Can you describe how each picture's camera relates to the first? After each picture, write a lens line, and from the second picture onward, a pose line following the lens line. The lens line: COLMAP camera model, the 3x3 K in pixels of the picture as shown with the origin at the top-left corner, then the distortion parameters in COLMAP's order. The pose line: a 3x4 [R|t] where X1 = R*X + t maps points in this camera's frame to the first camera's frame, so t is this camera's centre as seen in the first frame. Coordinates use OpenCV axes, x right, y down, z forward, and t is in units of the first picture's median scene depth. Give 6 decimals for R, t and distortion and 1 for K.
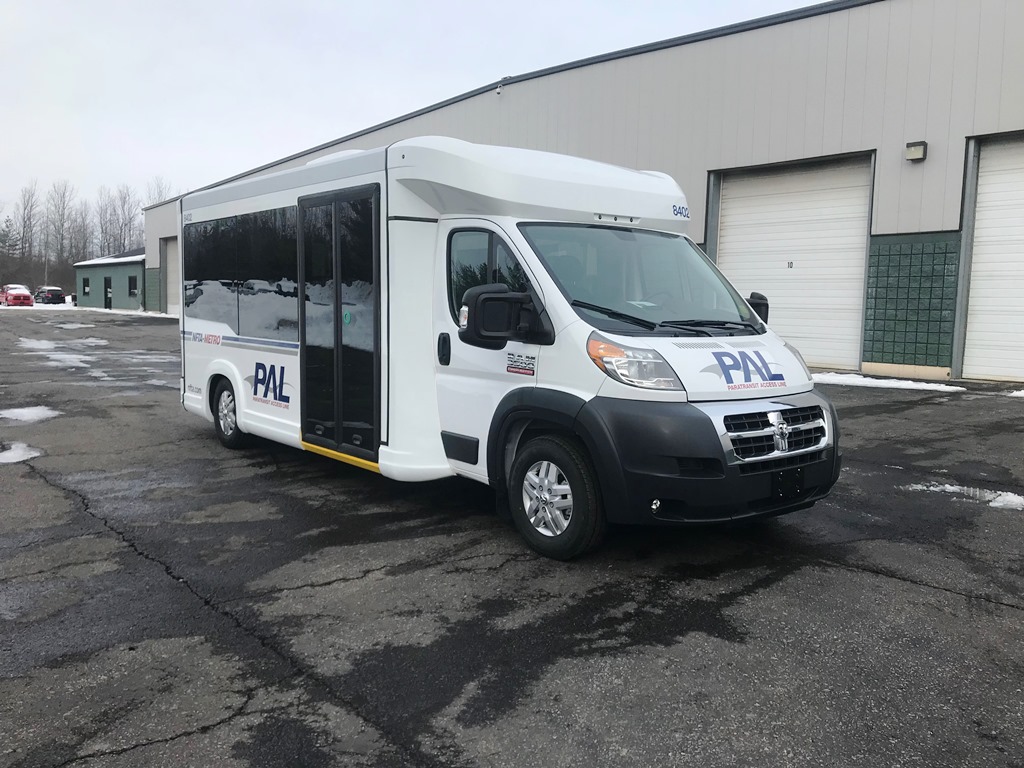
lens RADIAL K [[840.9, 0, 513.9], [0, 840.9, 381.3], [0, 0, 1]] dist [0.040857, -0.052173]
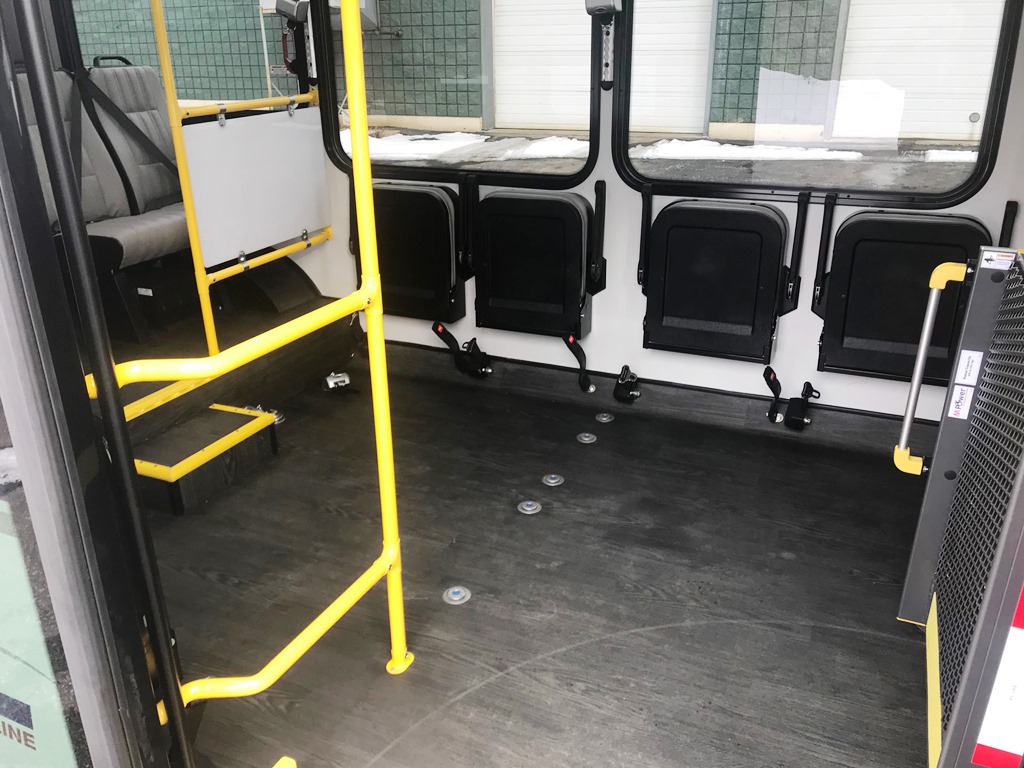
lens RADIAL K [[832.1, 0, 512.0], [0, 832.1, 384.0], [0, 0, 1]] dist [0.039635, -0.045925]
pose [[0.901350, -0.193885, 0.387269, -0.281797], [0.070999, 0.948248, 0.309490, -0.133942], [-0.427233, -0.251463, 0.868469, 1.009985]]
